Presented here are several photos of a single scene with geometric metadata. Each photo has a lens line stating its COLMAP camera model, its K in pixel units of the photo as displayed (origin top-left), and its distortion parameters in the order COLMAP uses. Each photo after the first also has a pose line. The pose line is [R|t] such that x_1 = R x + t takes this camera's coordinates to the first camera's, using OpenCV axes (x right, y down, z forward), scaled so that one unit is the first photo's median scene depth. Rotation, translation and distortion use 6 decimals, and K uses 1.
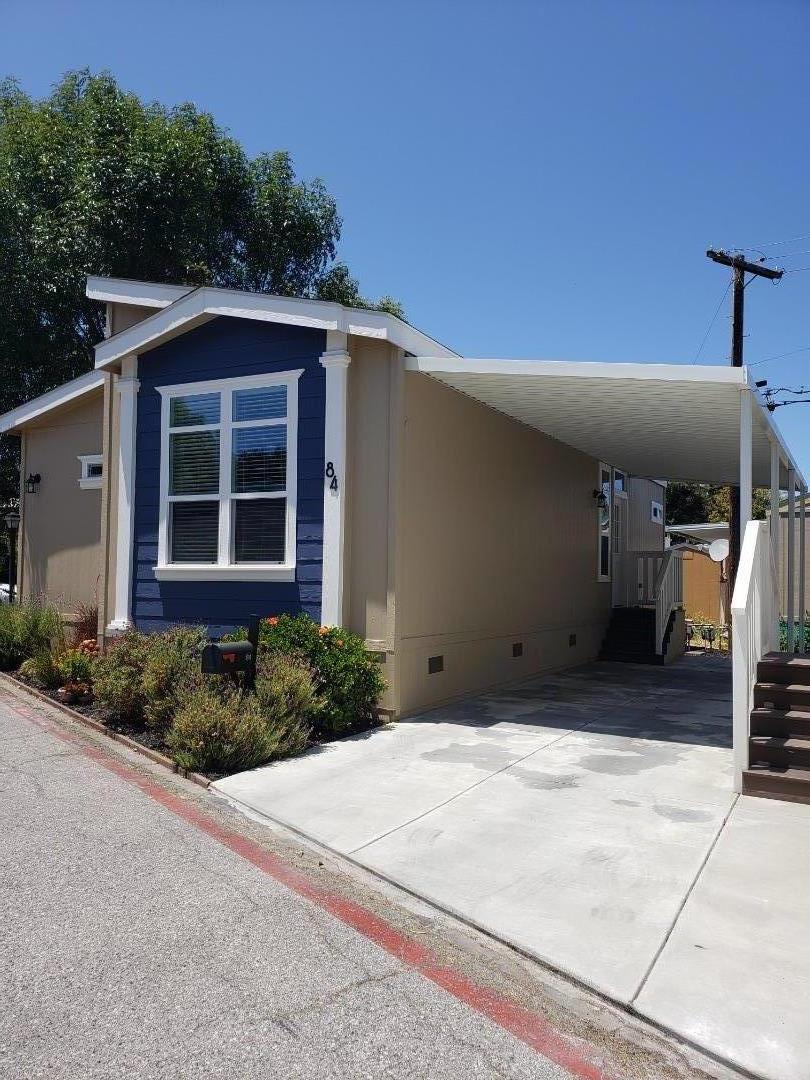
lens RADIAL K [[837.8, 0, 405.0], [0, 837.8, 540.0], [0, 0, 1]] dist [0.055027, -0.032318]
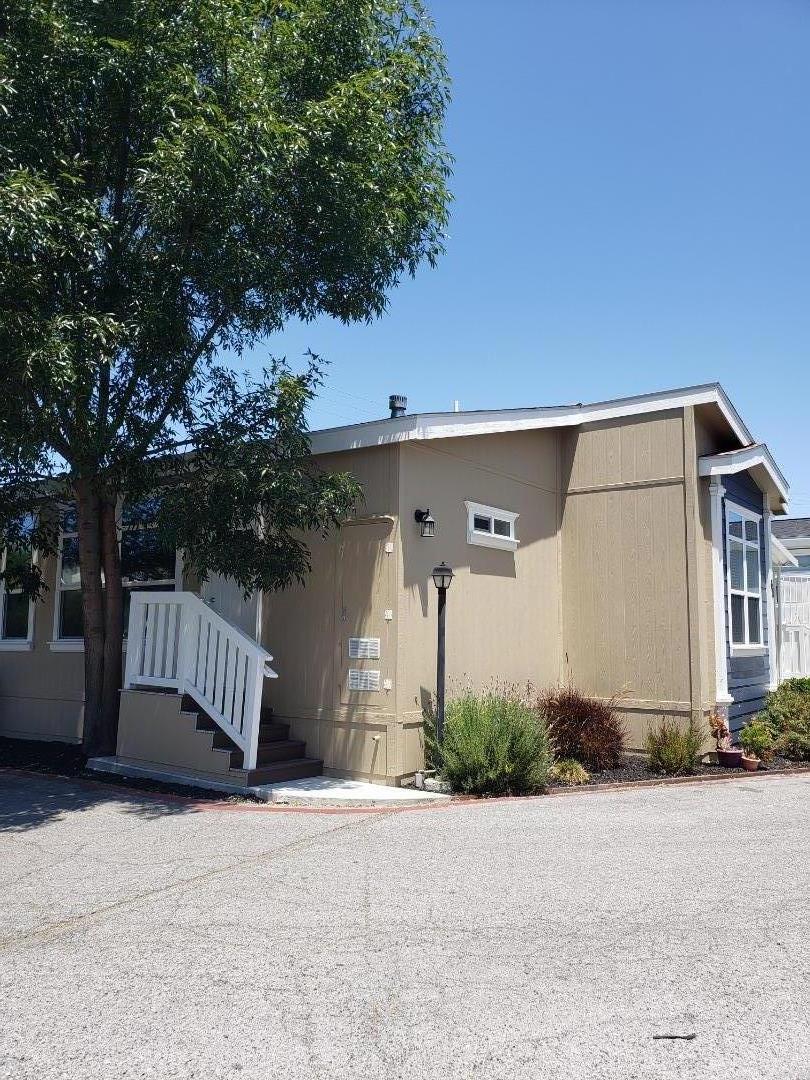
lens RADIAL K [[837.8, 0, 405.0], [0, 837.8, 540.0], [0, 0, 1]] dist [0.055027, -0.032318]
pose [[0.161502, 0.100040, 0.981789, -1.707565], [-0.047885, 0.994471, -0.093455, 0.016354], [-0.985710, -0.031920, 0.165400, 1.380569]]
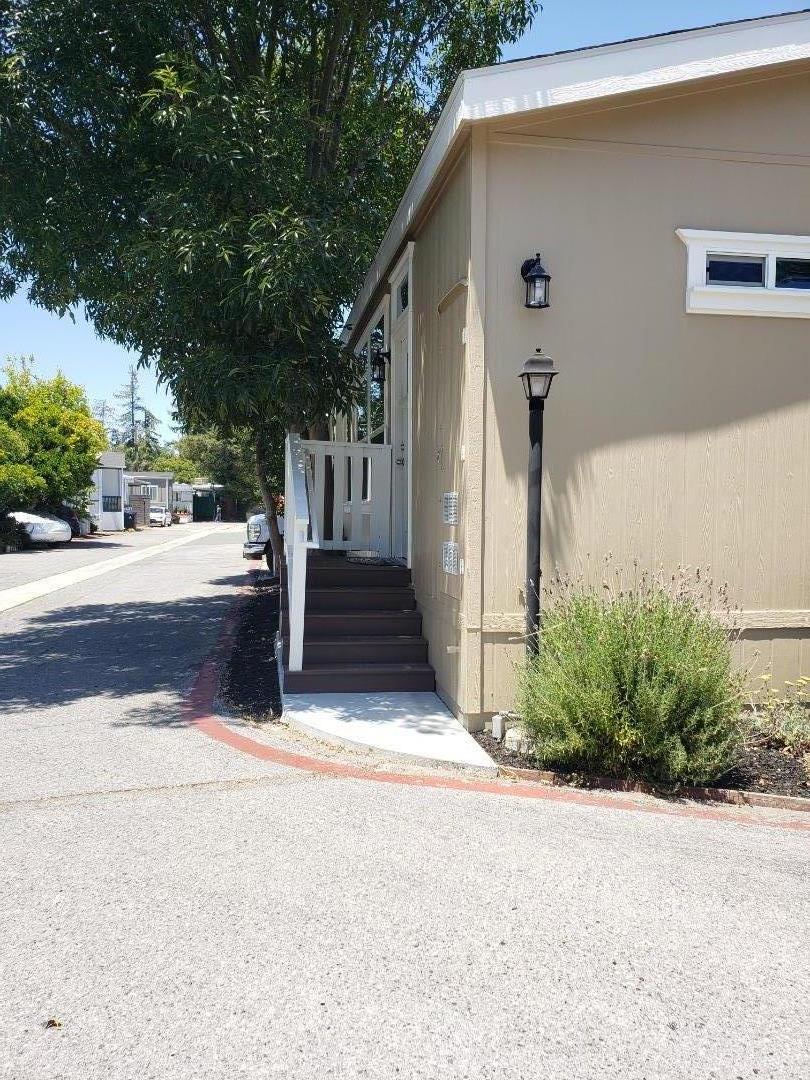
lens RADIAL K [[837.1, 0, 408.2], [0, 837.1, 552.5], [0, 0, 1]] dist [0.083106, -0.100775]
pose [[0.801631, -0.039653, 0.596502, -1.093049], [-0.025452, 0.994629, 0.100324, 0.023649], [-0.597277, -0.095605, 0.796317, 1.105456]]
